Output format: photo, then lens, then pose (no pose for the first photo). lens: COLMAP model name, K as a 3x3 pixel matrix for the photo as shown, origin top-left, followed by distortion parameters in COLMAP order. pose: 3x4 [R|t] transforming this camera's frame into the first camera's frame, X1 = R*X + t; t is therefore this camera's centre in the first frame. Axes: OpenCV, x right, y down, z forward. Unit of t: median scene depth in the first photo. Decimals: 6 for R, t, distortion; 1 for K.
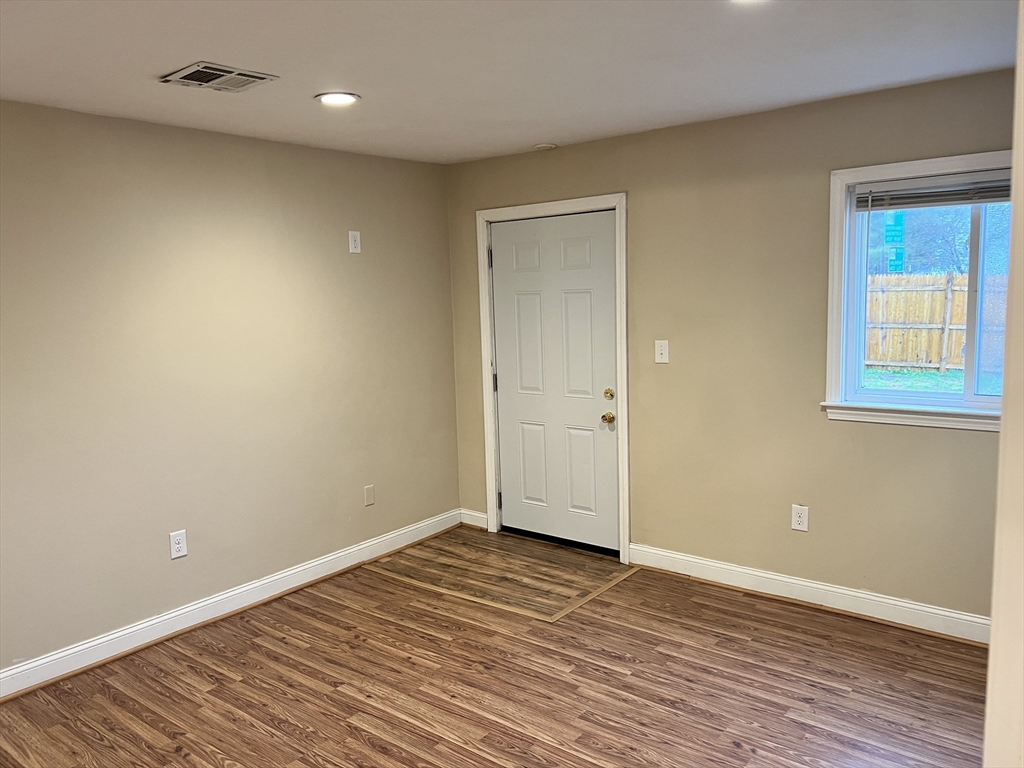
lens RADIAL K [[768.3, 0, 511.3], [0, 768.3, 384.2], [0, 0, 1]] dist [0.059246, -0.065878]
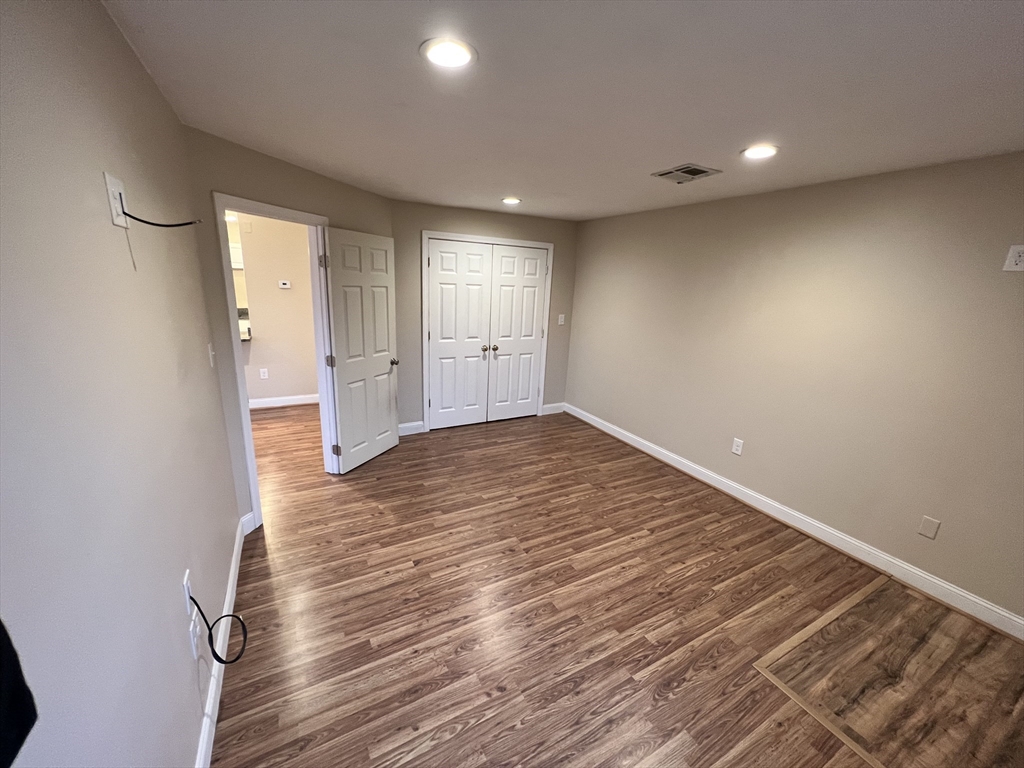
lens RADIAL K [[409.4, 0, 509.9], [0, 409.4, 386.5], [0, 0, 1]] dist [-0.001552, 0.000288]
pose [[-0.390061, 0.246006, -0.887318, 0.559628], [-0.144016, 0.935491, 0.322670, -0.143920], [0.909457, 0.253649, -0.329469, 0.836067]]
